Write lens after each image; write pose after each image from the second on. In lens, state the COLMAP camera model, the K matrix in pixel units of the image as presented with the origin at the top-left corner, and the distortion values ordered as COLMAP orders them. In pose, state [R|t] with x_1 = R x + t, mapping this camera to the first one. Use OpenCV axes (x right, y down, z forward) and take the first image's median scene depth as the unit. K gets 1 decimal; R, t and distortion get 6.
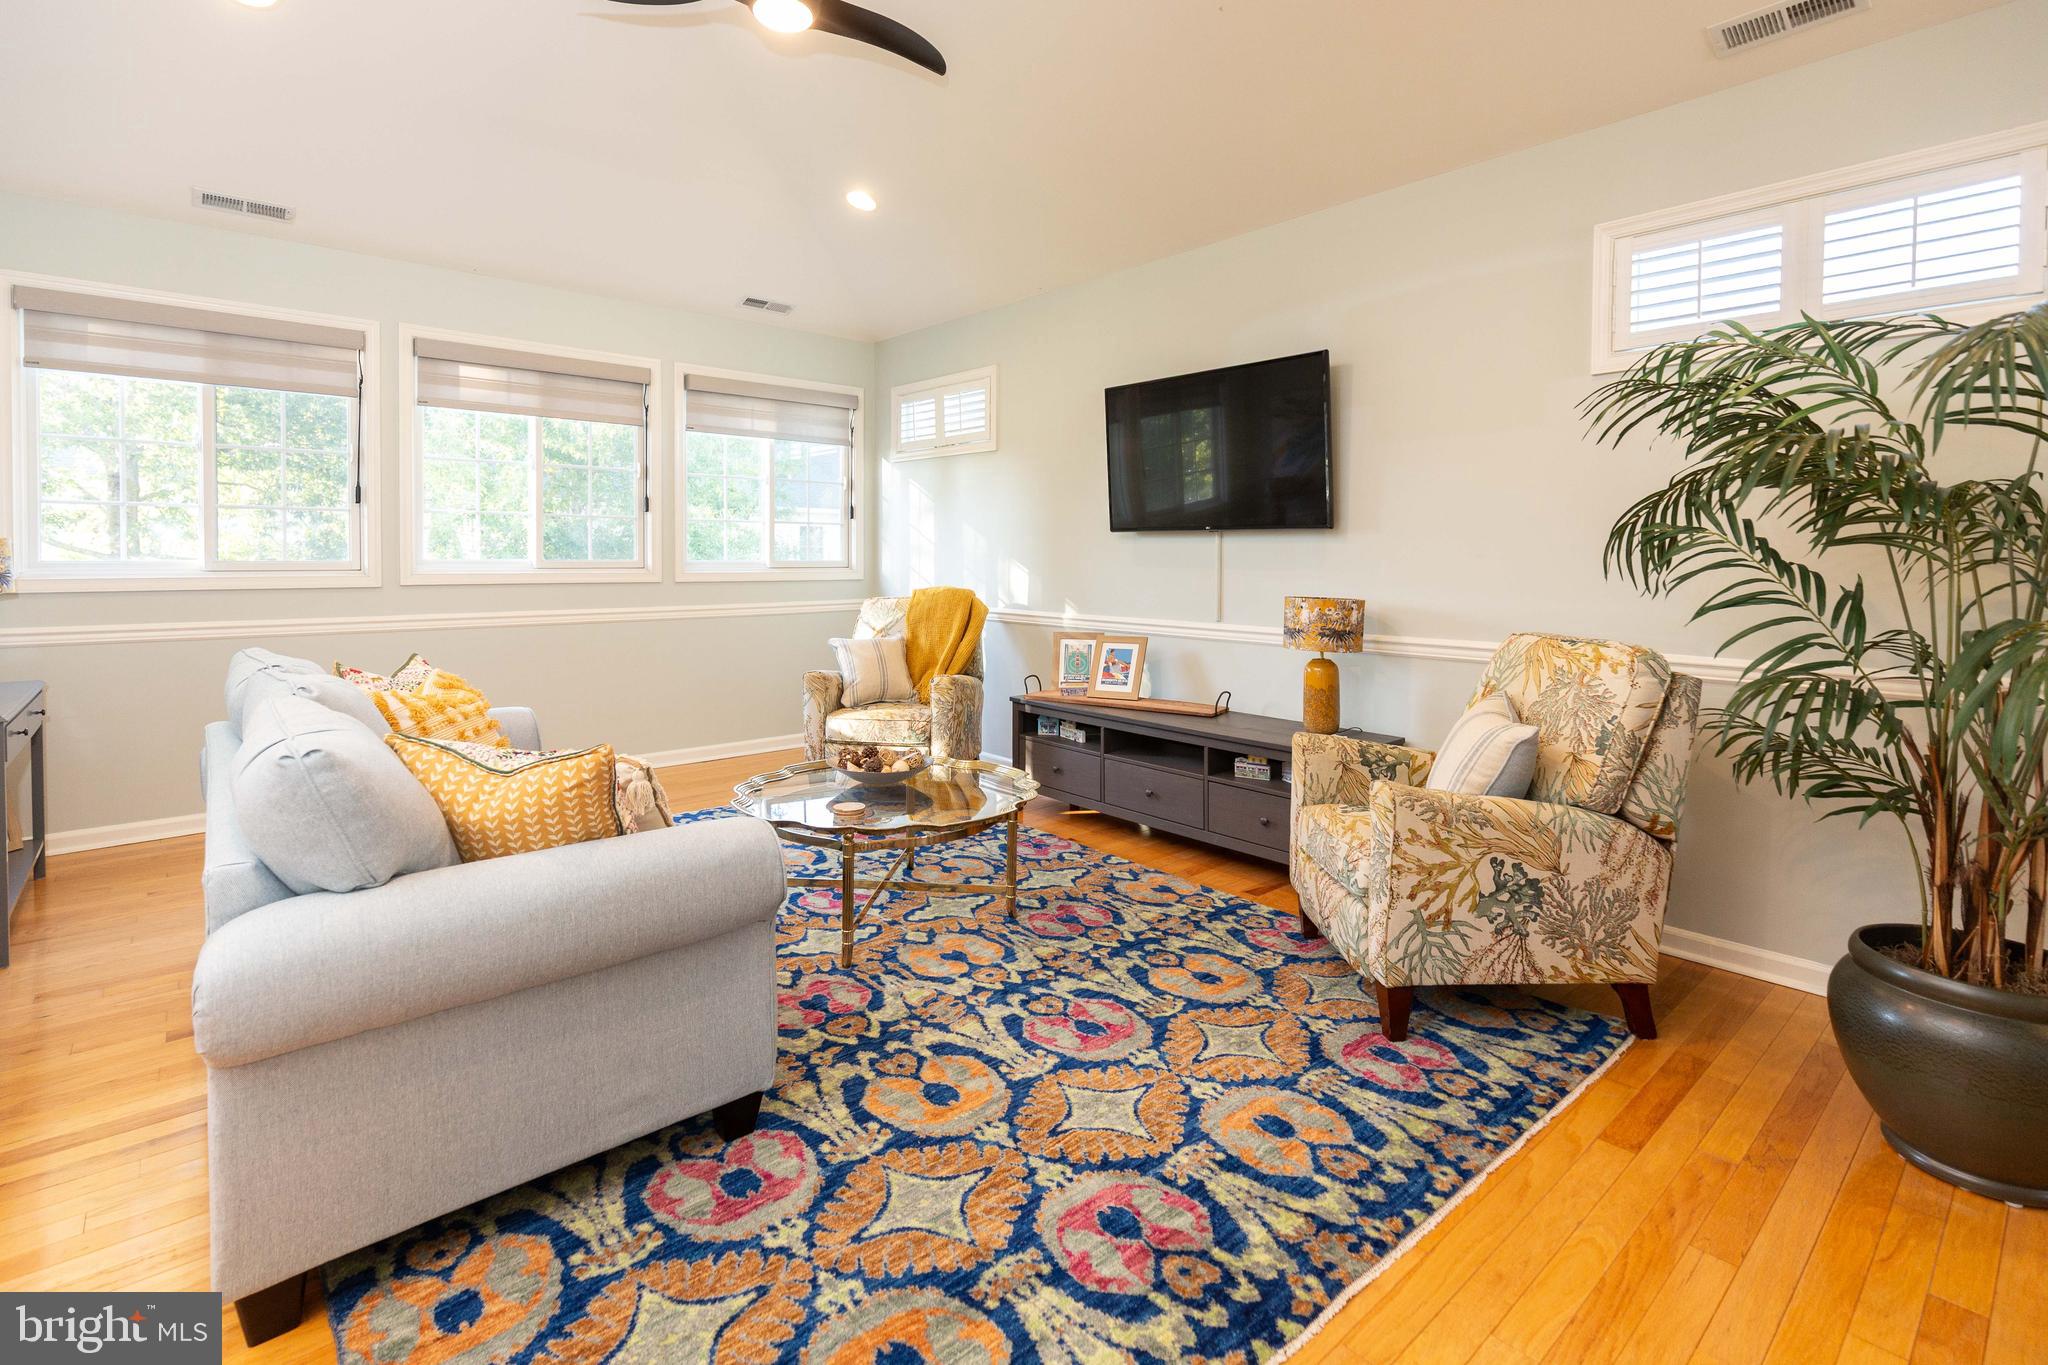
lens RADIAL K [[947.4, 0, 1025.0], [0, 947.4, 674.6], [0, 0, 1]] dist [0.008978, -0.000462]
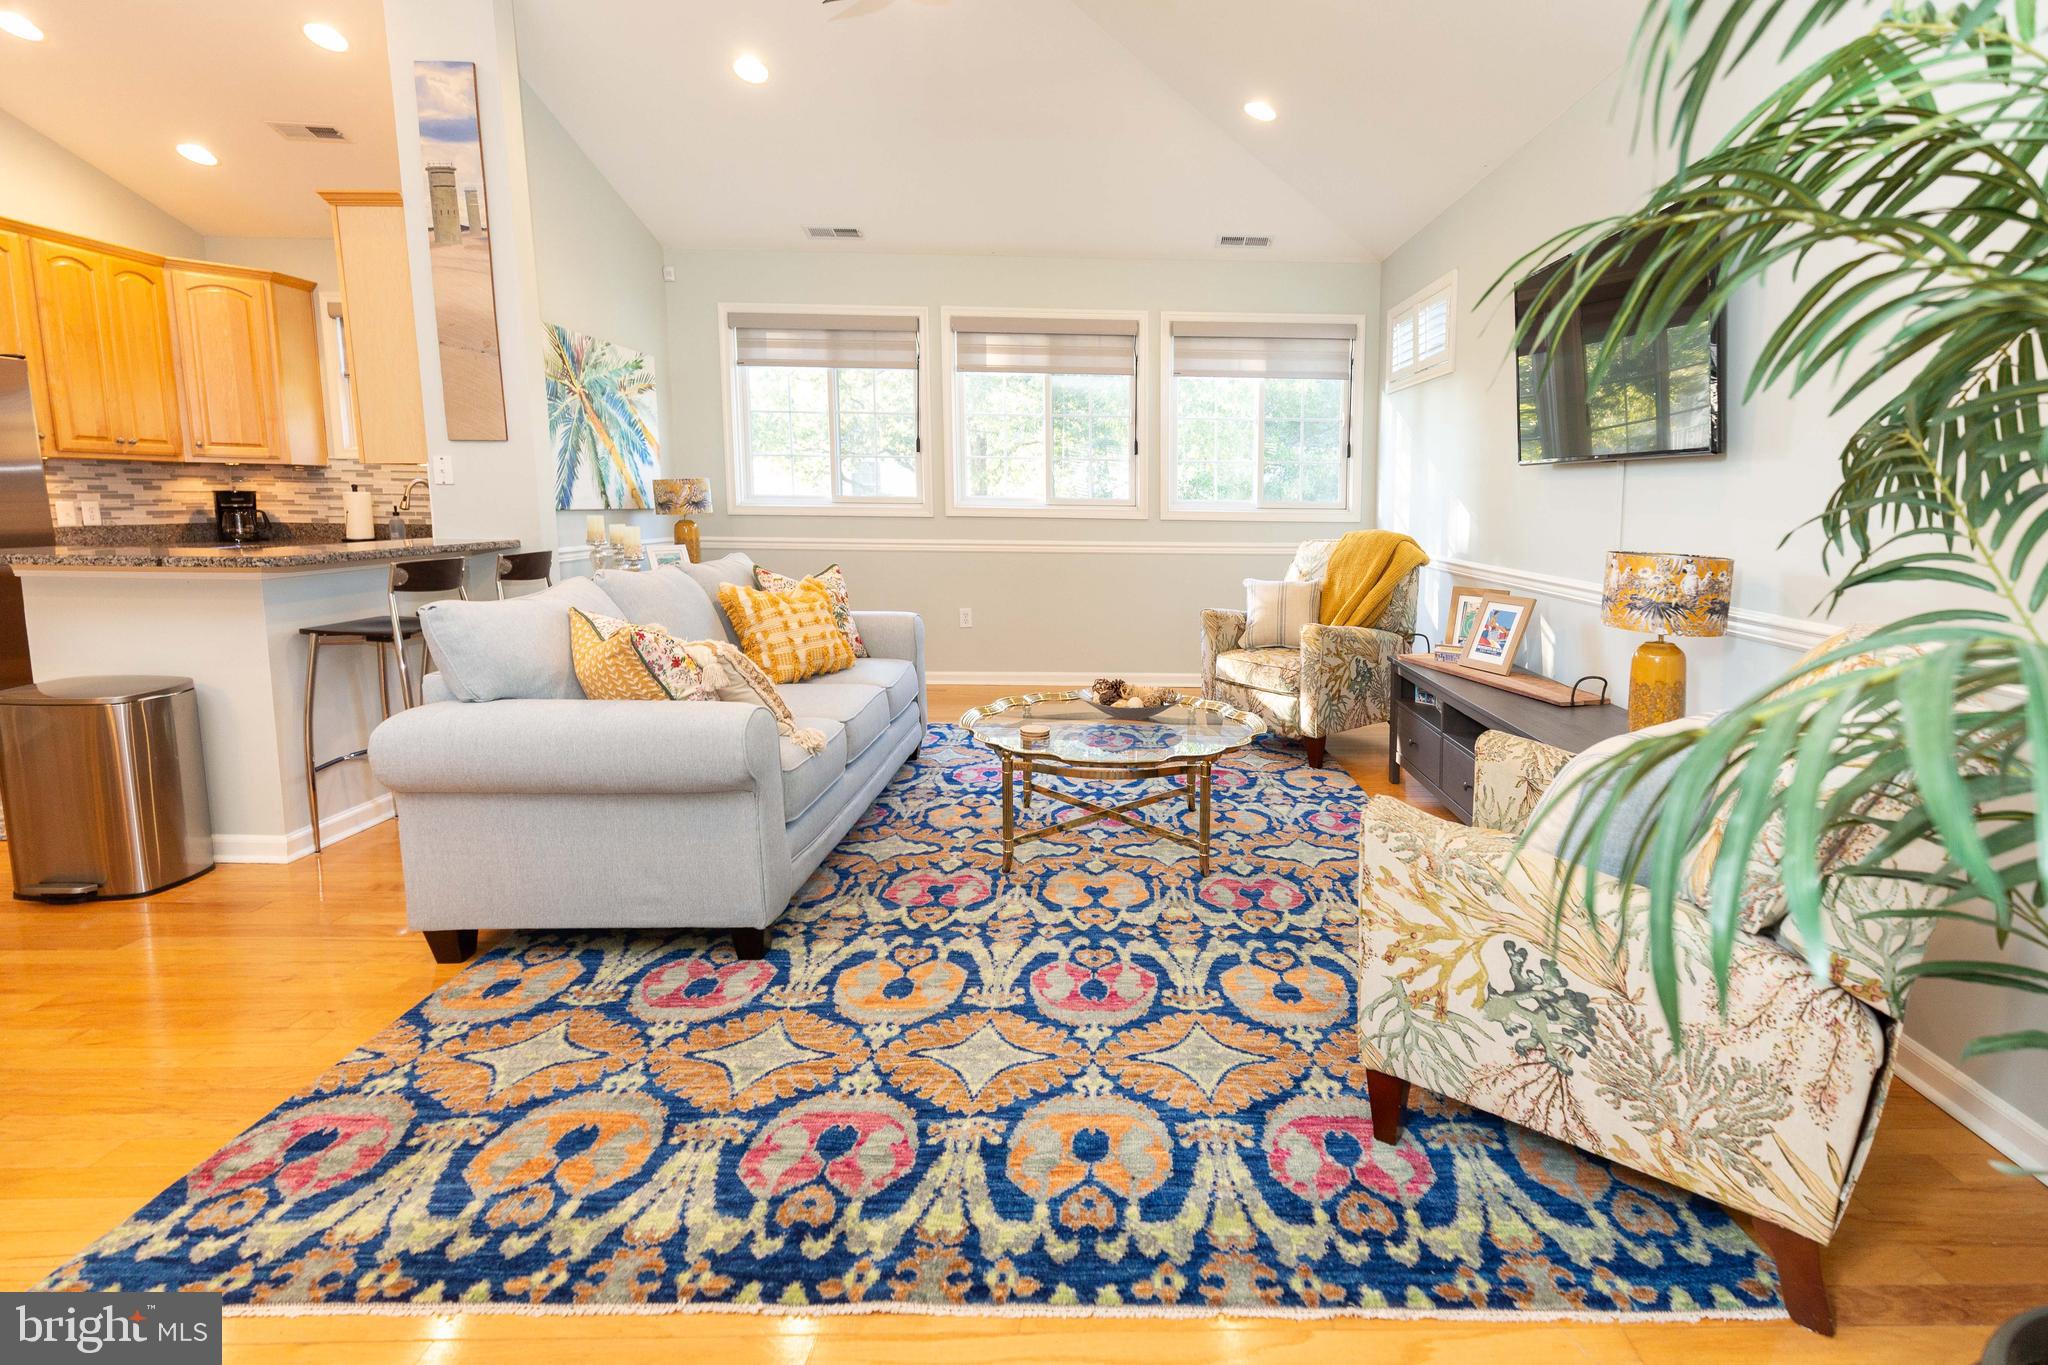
lens RADIAL K [[901.3, 0, 1024.1], [0, 901.3, 689.9], [0, 0, 1]] dist [0.005238, -0.000919]
pose [[0.772810, 0.141143, -0.618743, 0.582223], [-0.089664, 0.989459, 0.113717, -0.024064], [0.628271, -0.032403, 0.777319, 0.286510]]
